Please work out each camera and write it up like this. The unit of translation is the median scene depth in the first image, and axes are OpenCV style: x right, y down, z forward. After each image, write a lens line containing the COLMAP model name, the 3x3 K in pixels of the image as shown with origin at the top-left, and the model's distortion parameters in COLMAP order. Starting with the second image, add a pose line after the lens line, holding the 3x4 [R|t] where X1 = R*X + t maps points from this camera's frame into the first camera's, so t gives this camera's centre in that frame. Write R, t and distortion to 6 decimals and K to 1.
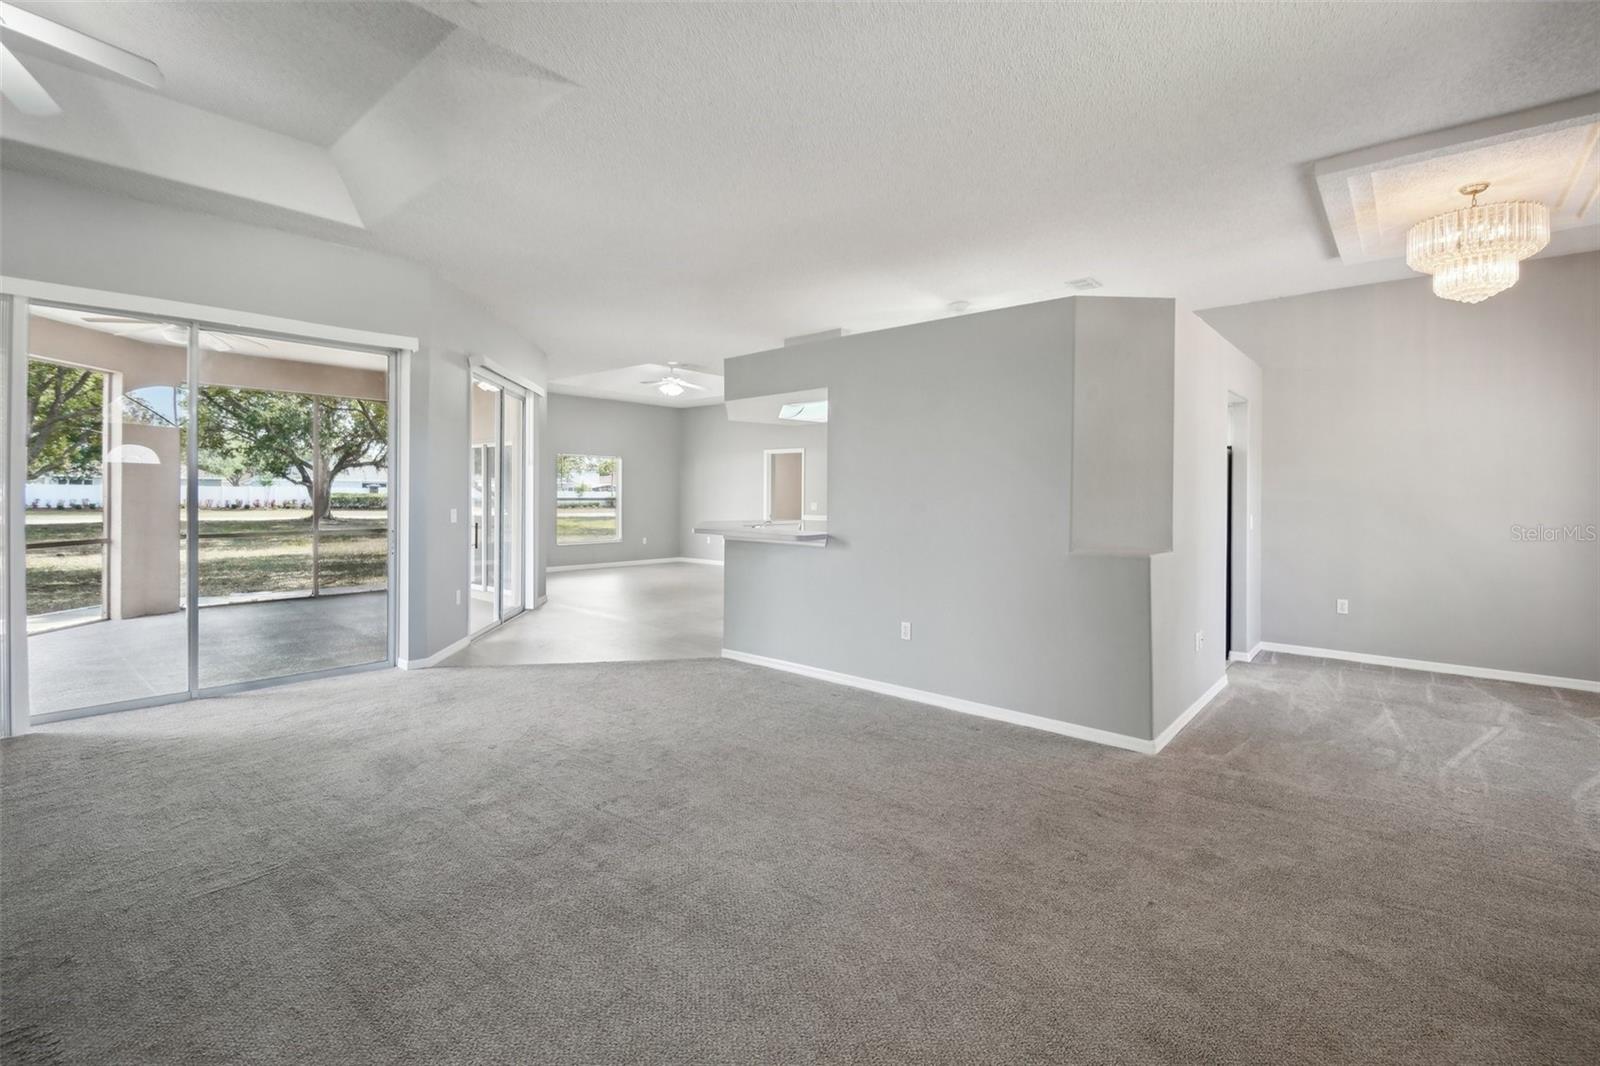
lens RADIAL K [[717.8, 0, 810.2], [0, 717.8, 512.5], [0, 0, 1]] dist [0.005005, 0.000347]
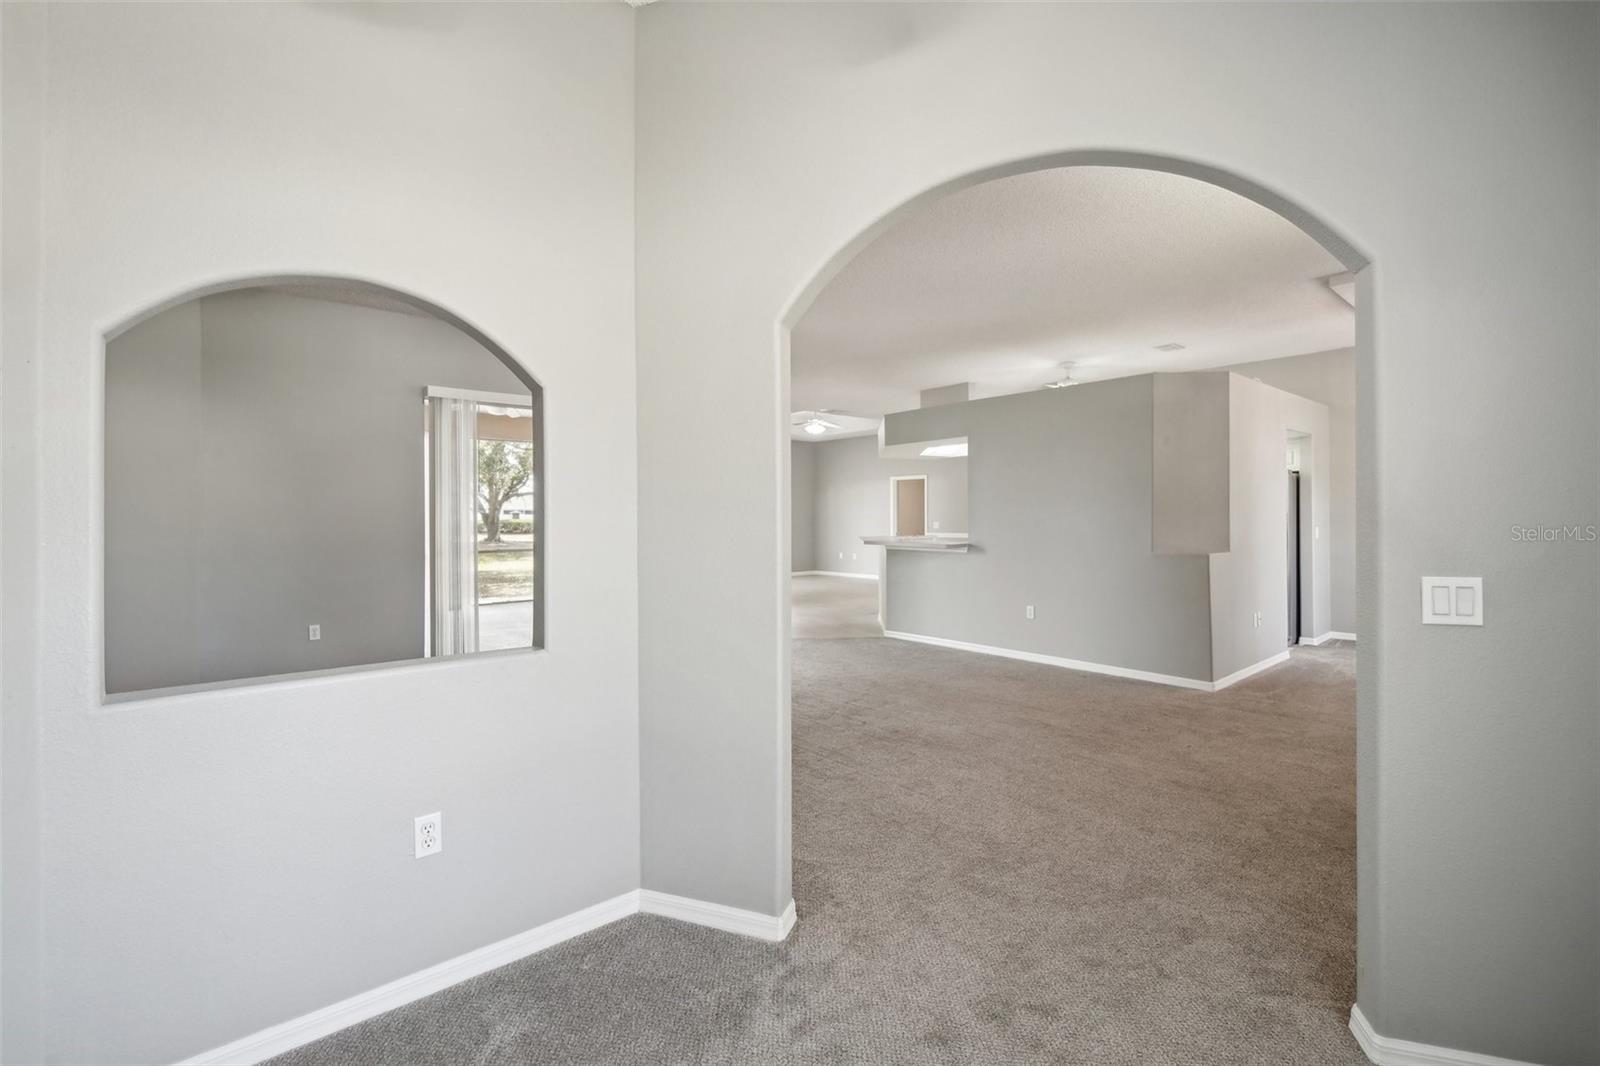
lens RADIAL K [[717.8, 0, 798.8], [0, 717.8, 535.0], [0, 0, 1]] dist [0.005005, 0.000347]
pose [[0.988572, -0.009668, -0.150442, -0.089107], [0.009909, 0.999951, 0.000856, 0.009226], [0.150426, -0.002337, 0.988619, -0.395713]]
